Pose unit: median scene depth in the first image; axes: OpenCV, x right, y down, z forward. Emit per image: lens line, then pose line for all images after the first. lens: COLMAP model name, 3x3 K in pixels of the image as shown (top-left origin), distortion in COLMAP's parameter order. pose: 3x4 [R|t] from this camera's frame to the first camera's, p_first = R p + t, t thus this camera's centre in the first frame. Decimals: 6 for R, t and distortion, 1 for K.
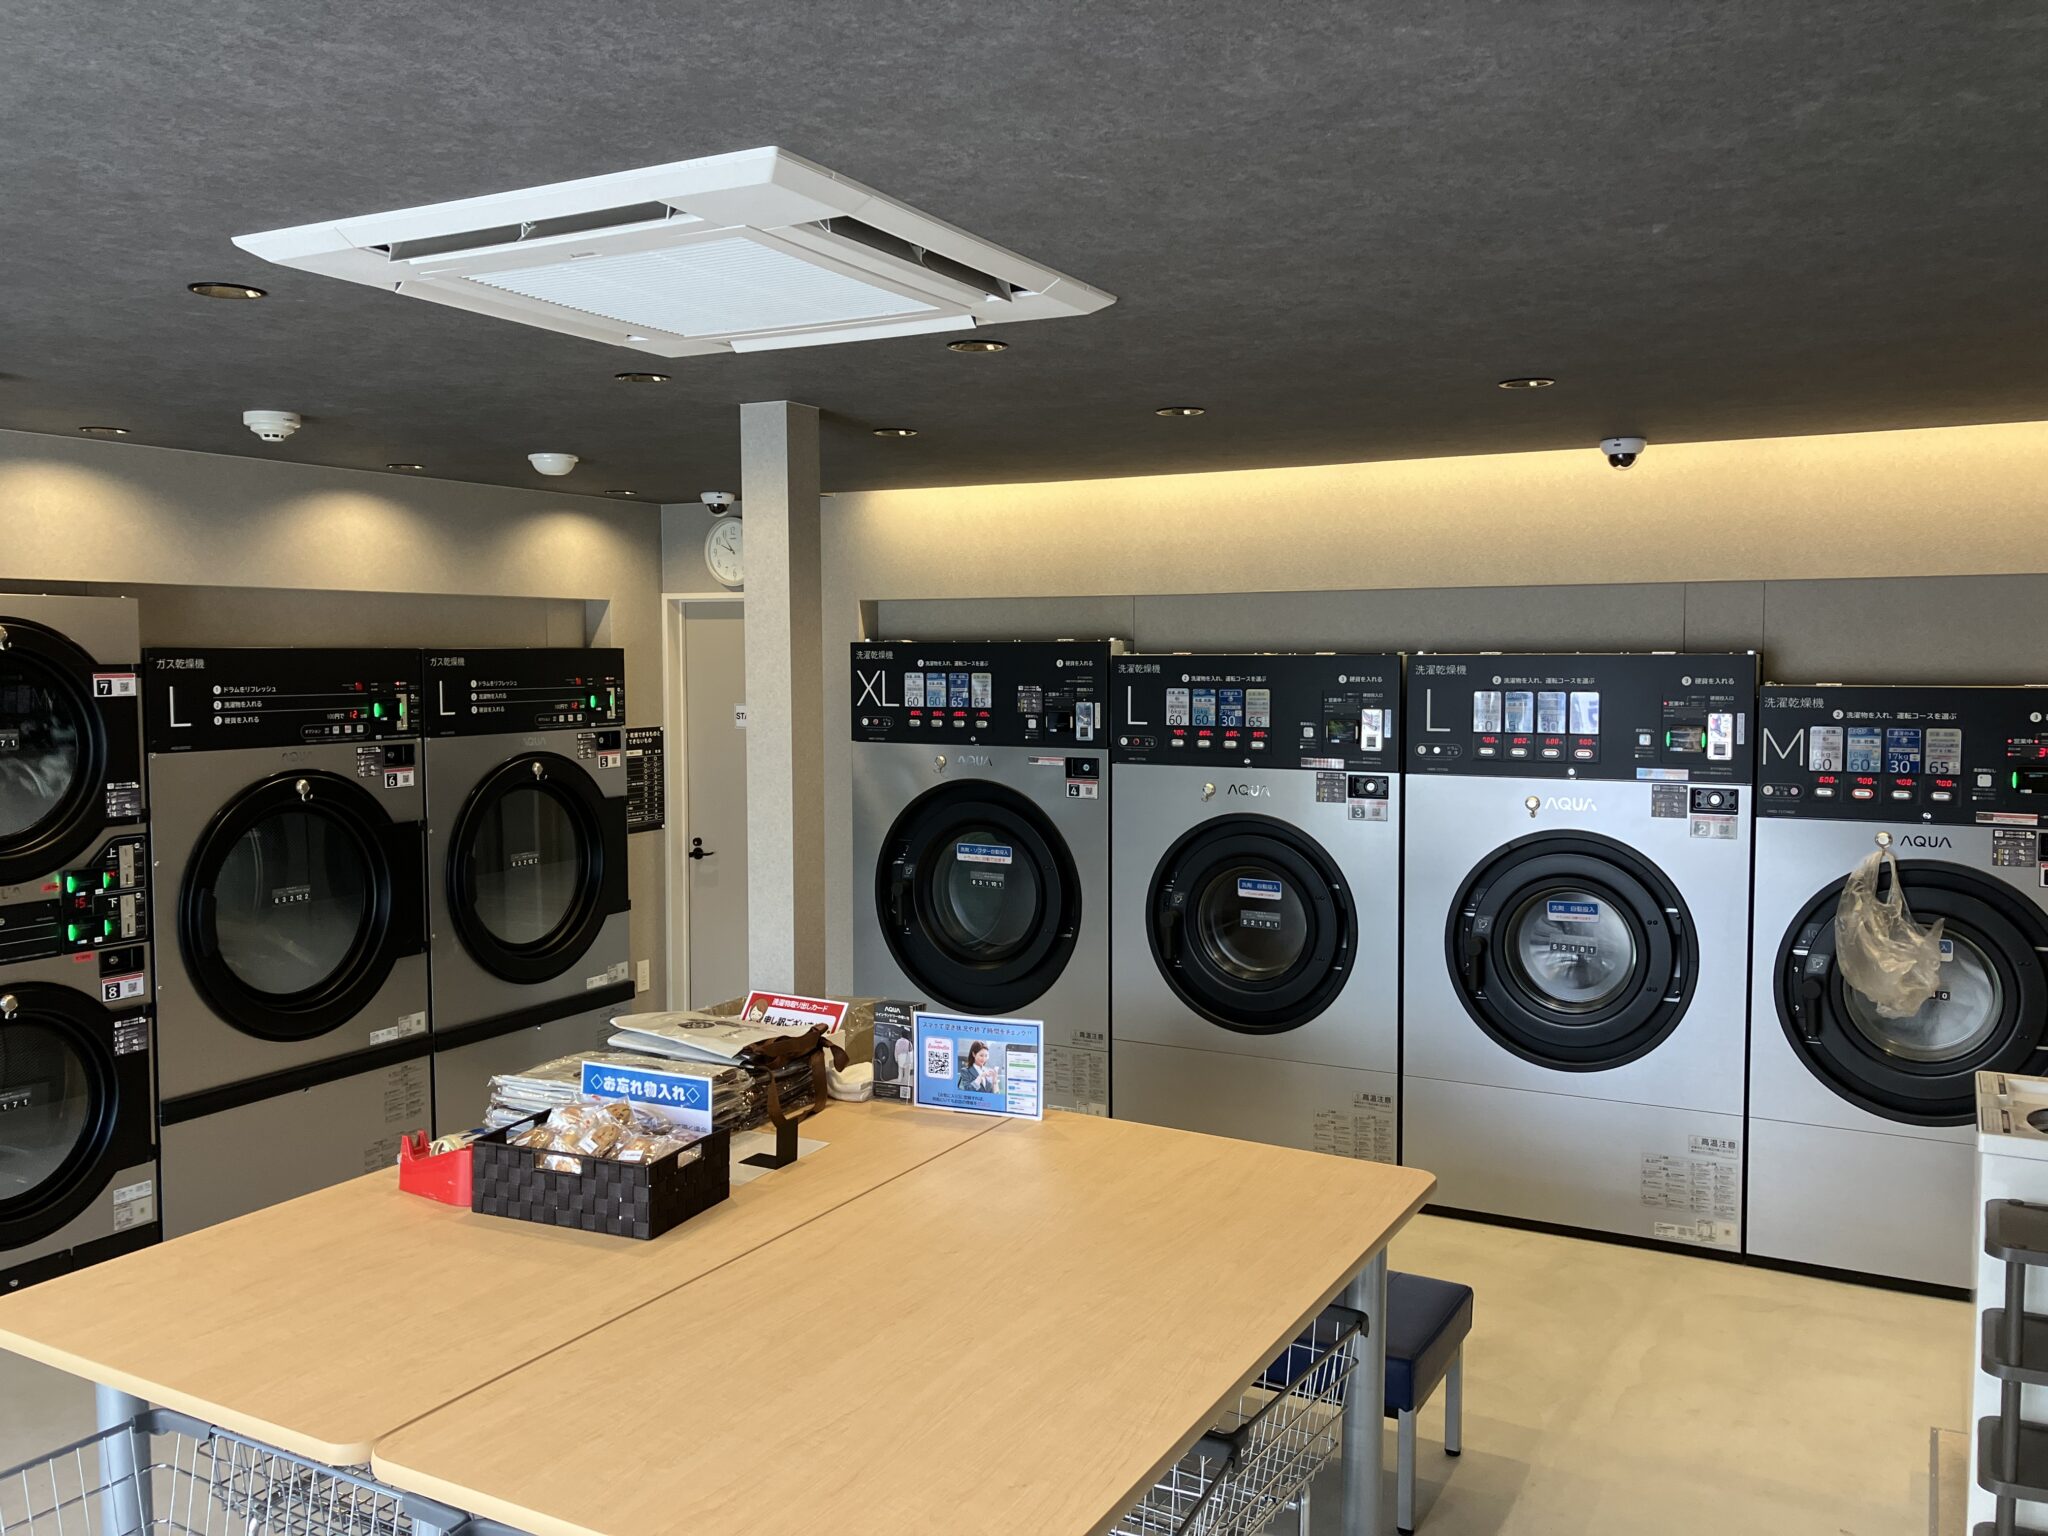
lens RADIAL K [[1651.7, 0, 1005.1], [0, 1651.7, 752.9], [0, 0, 1]] dist [0.038407, -0.041760]
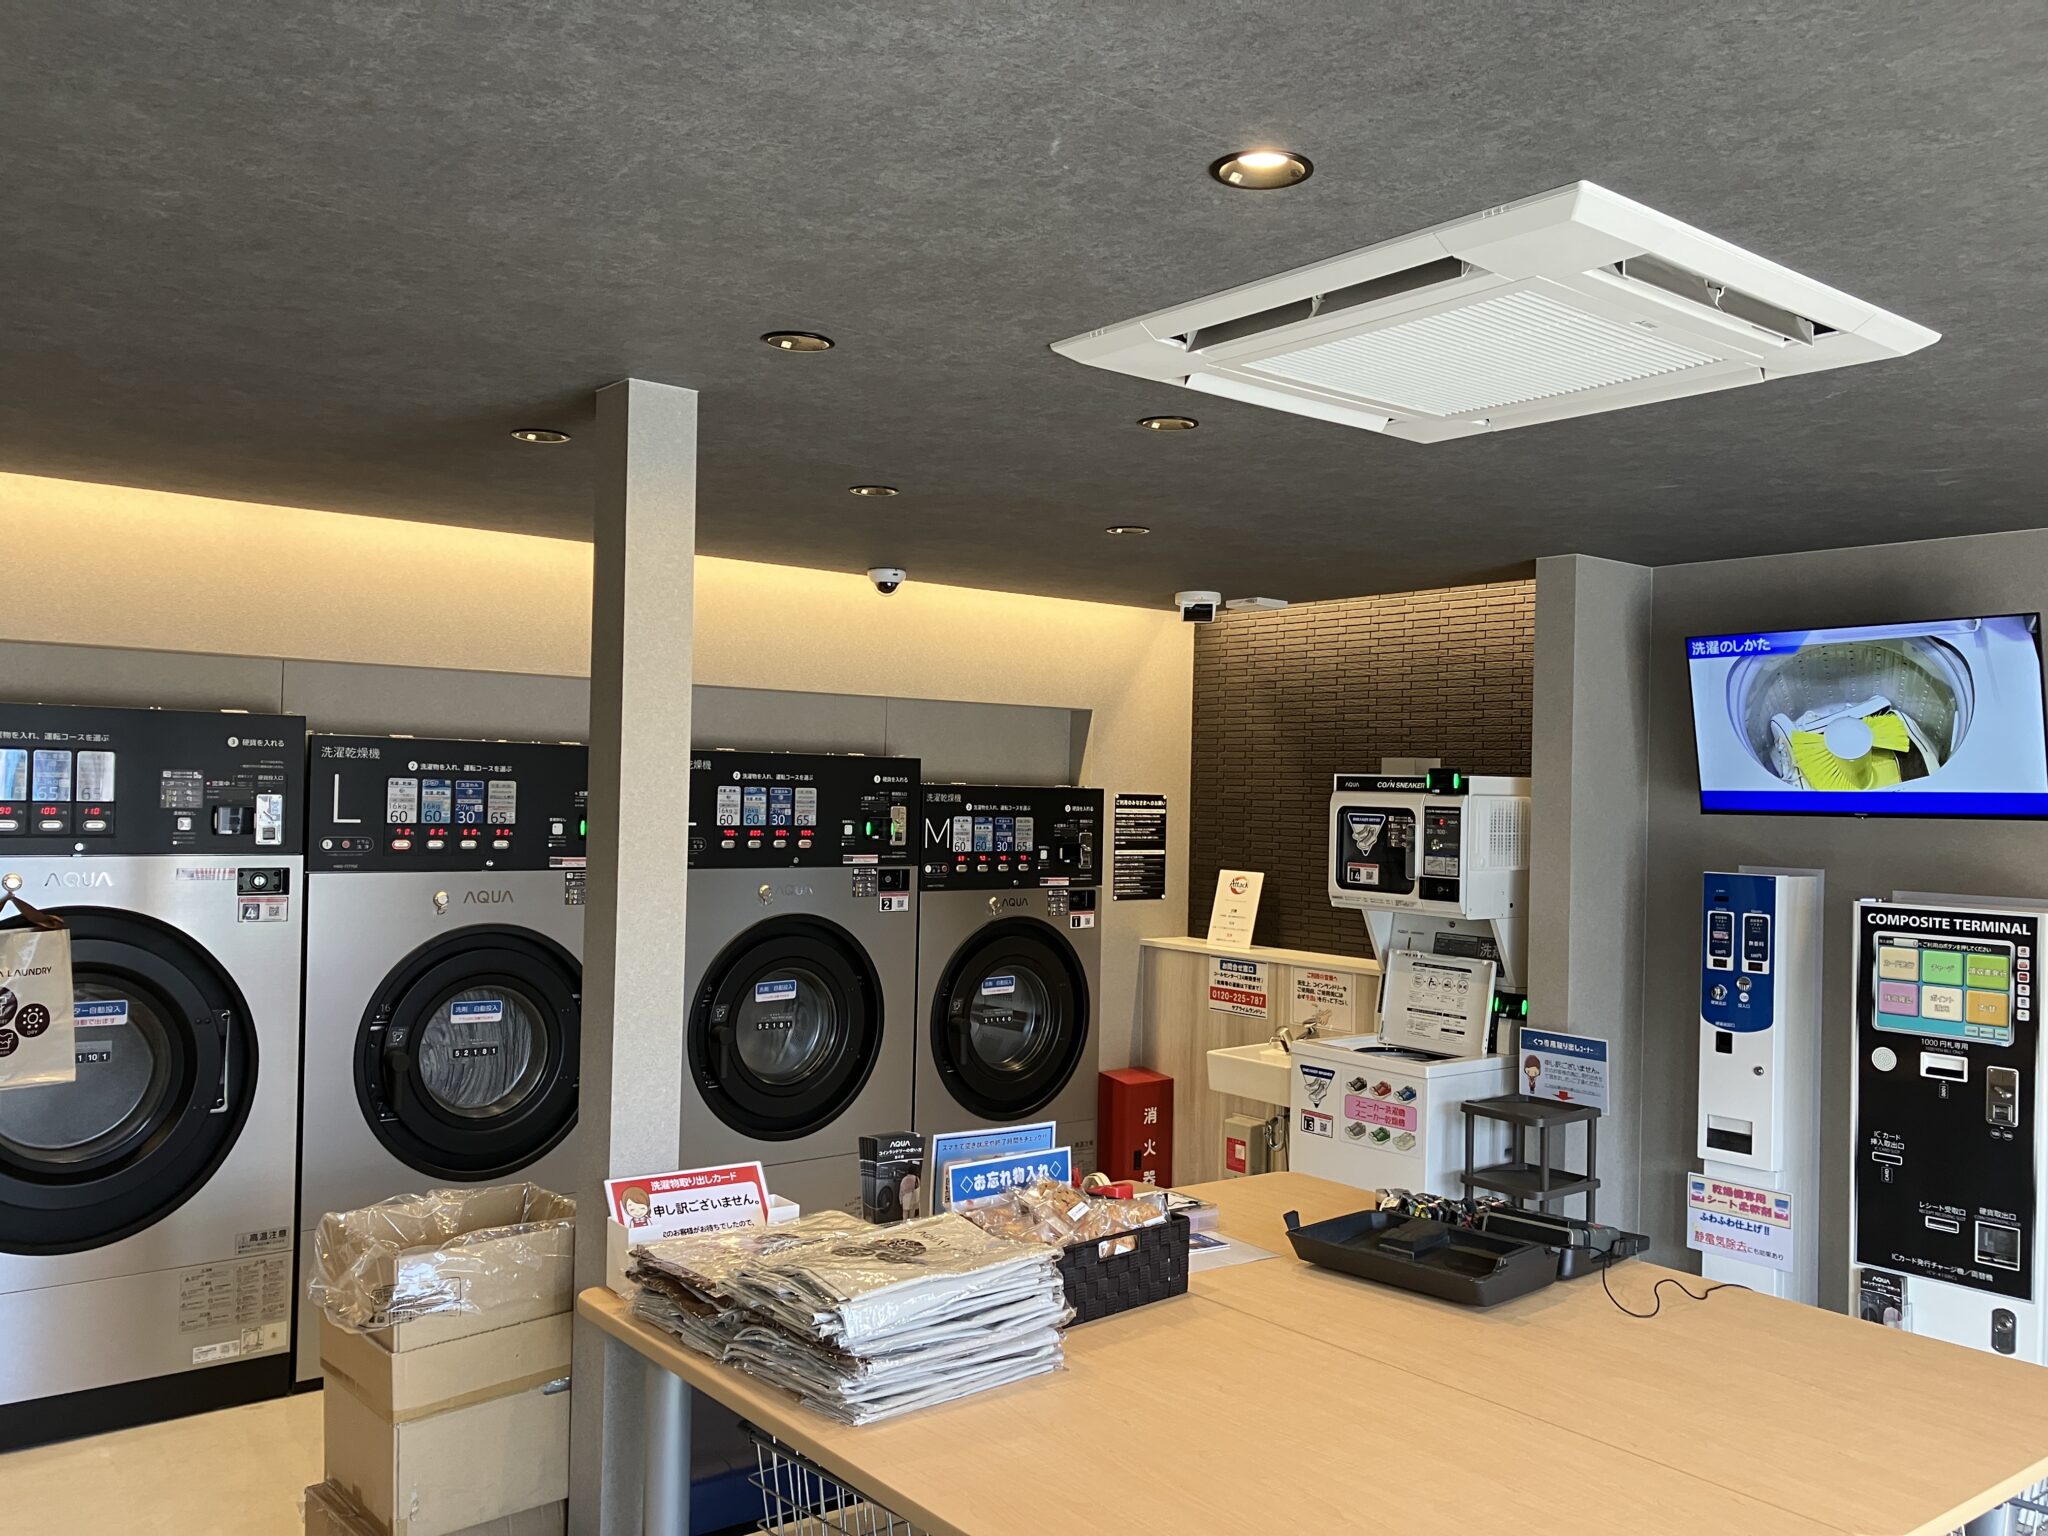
lens RADIAL K [[1651.7, 0, 1002.5], [0, 1651.7, 775.7], [0, 0, 1]] dist [0.038407, -0.041760]
pose [[0.386152, 0.020538, 0.922206, -0.593853], [0.032672, 0.998820, -0.035925, -0.000745], [-0.921856, 0.044003, 0.385026, 0.438076]]
